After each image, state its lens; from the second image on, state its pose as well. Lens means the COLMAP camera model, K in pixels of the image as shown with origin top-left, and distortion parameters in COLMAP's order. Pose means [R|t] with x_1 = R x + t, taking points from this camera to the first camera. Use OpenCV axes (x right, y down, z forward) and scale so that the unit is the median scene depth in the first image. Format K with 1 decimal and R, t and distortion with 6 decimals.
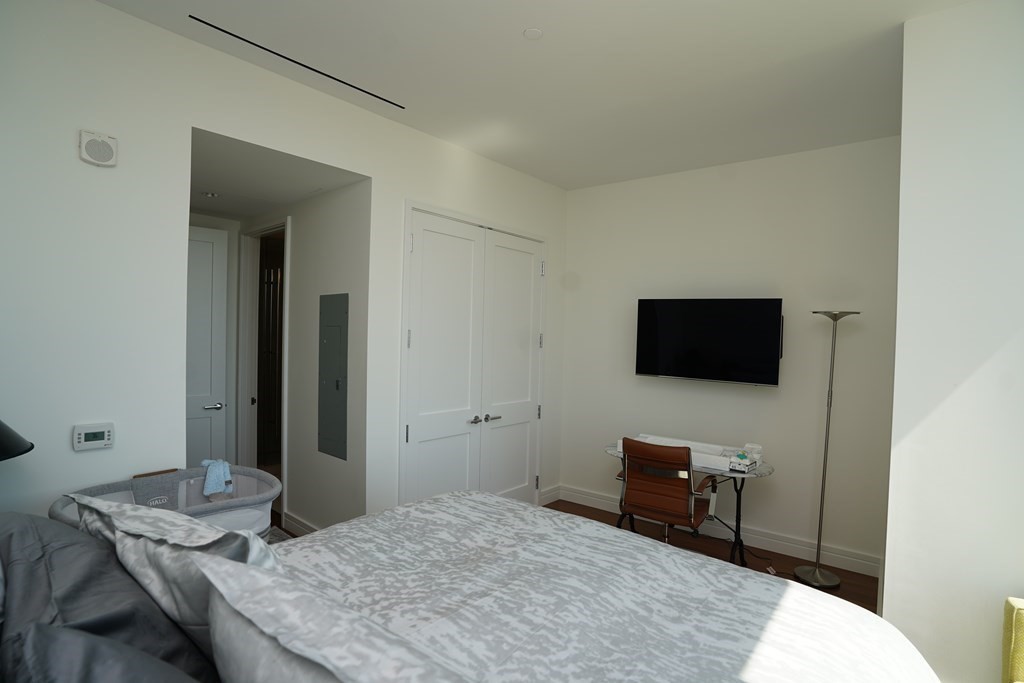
lens RADIAL K [[506.0, 0, 510.4], [0, 506.0, 343.1], [0, 0, 1]] dist [-0.077745, 0.036806]
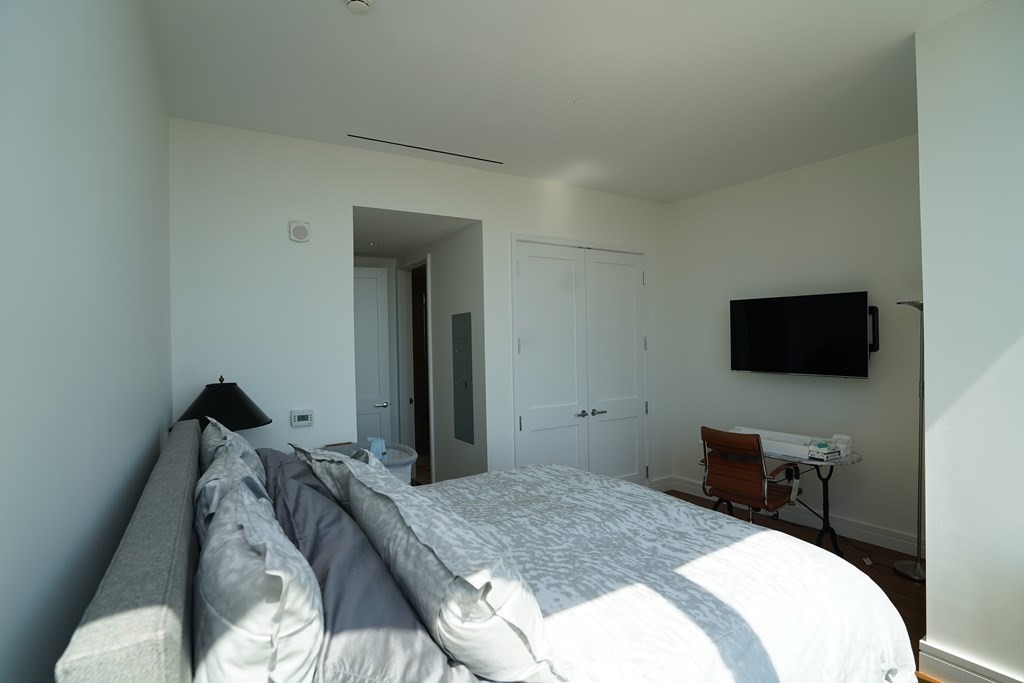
lens RADIAL K [[505.7, 0, 510.9], [0, 505.7, 339.3], [0, 0, 1]] dist [-0.078617, 0.036542]
pose [[0.950480, -0.044395, -0.307600, 0.258831], [0.037999, 0.998920, -0.026755, 0.011049], [0.308455, 0.013742, 0.951140, -0.289944]]
